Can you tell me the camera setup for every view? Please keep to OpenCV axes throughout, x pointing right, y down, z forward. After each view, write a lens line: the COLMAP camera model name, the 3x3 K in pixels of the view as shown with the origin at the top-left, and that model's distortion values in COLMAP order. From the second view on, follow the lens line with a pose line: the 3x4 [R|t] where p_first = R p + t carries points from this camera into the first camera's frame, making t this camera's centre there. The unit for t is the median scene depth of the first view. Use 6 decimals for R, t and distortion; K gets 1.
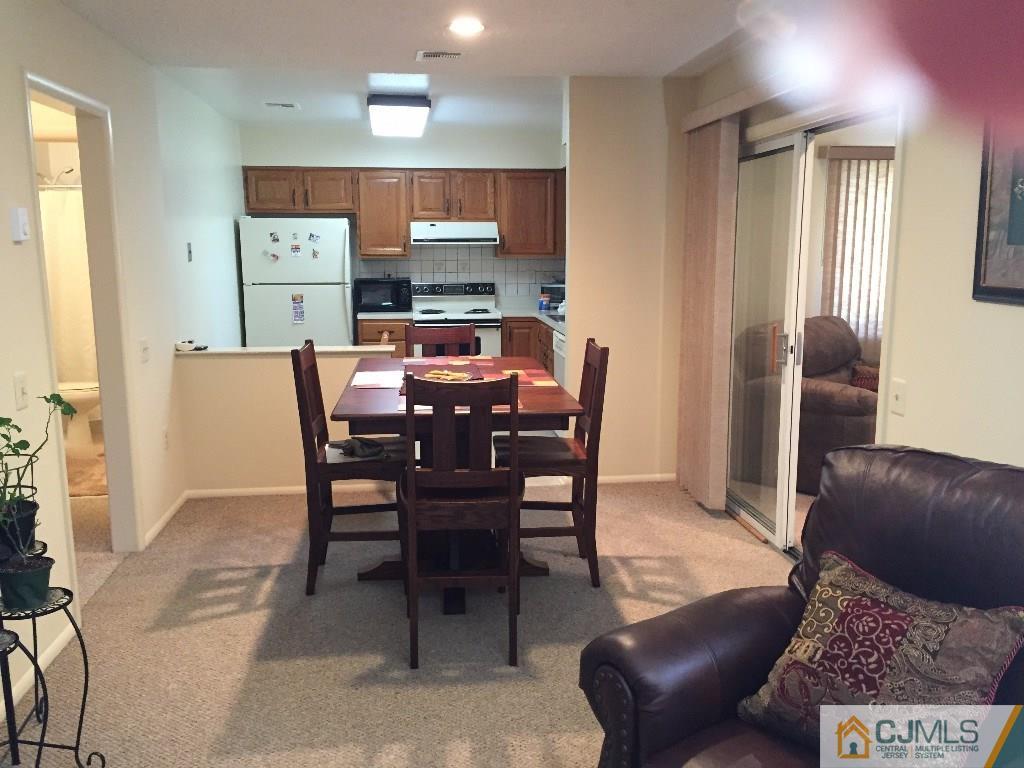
lens RADIAL K [[881.0, 0, 507.2], [0, 881.0, 386.2], [0, 0, 1]] dist [0.078774, -0.066142]
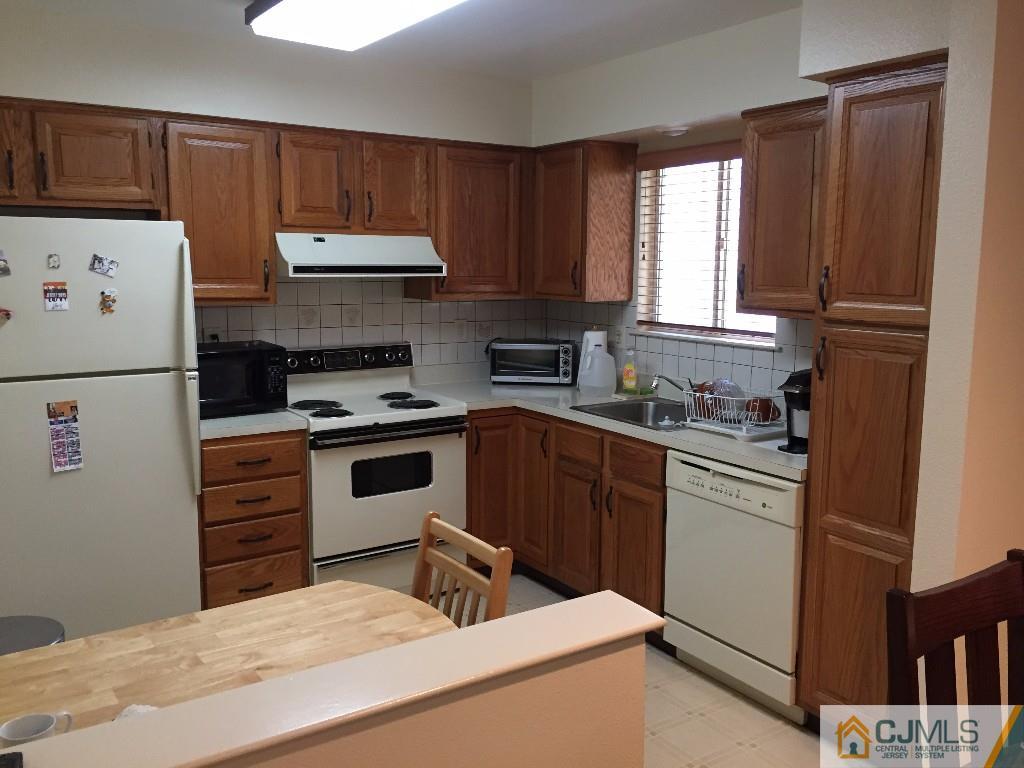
lens RADIAL K [[881.0, 0, 514.6], [0, 881.0, 376.5], [0, 0, 1]] dist [0.078774, -0.066142]
pose [[0.892261, -0.050080, 0.448735, -0.218111], [0.062739, 0.997940, -0.013378, -0.089524], [-0.447141, 0.040090, 0.893565, 0.496020]]
